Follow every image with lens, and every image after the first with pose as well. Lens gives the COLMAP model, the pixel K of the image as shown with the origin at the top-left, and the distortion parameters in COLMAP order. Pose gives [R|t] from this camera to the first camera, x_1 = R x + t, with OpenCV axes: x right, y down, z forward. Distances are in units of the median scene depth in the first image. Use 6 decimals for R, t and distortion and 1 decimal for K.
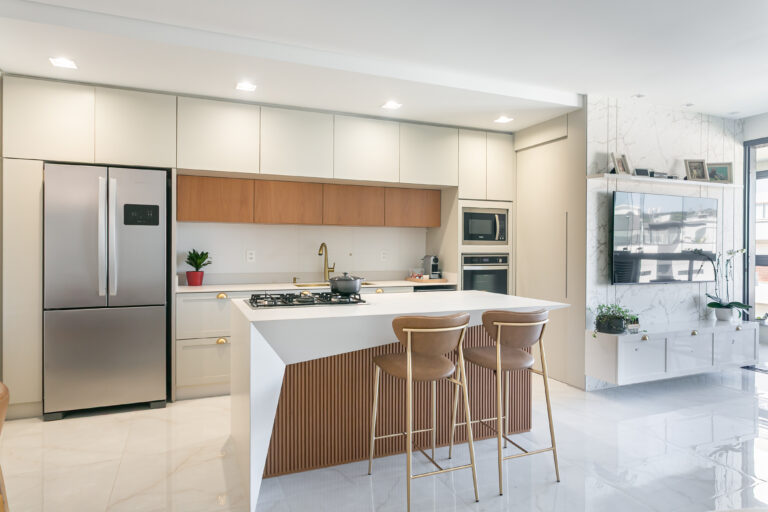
lens RADIAL K [[569.2, 0, 382.0], [0, 569.2, 252.8], [0, 0, 1]] dist [-0.003128, 0.013306]
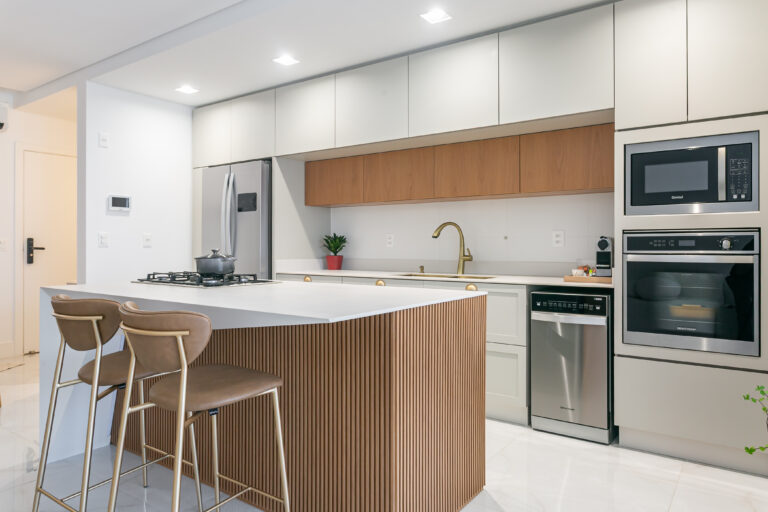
lens RADIAL K [[537.2, 0, 375.9], [0, 537.2, 251.0], [0, 0, 1]] dist [0.010206, 0.001747]
pose [[0.450937, 0.001867, -0.892554, 0.603559], [-0.006572, 0.999978, -0.001228, 0.027518], [0.892532, 0.006419, 0.450939, 0.691900]]
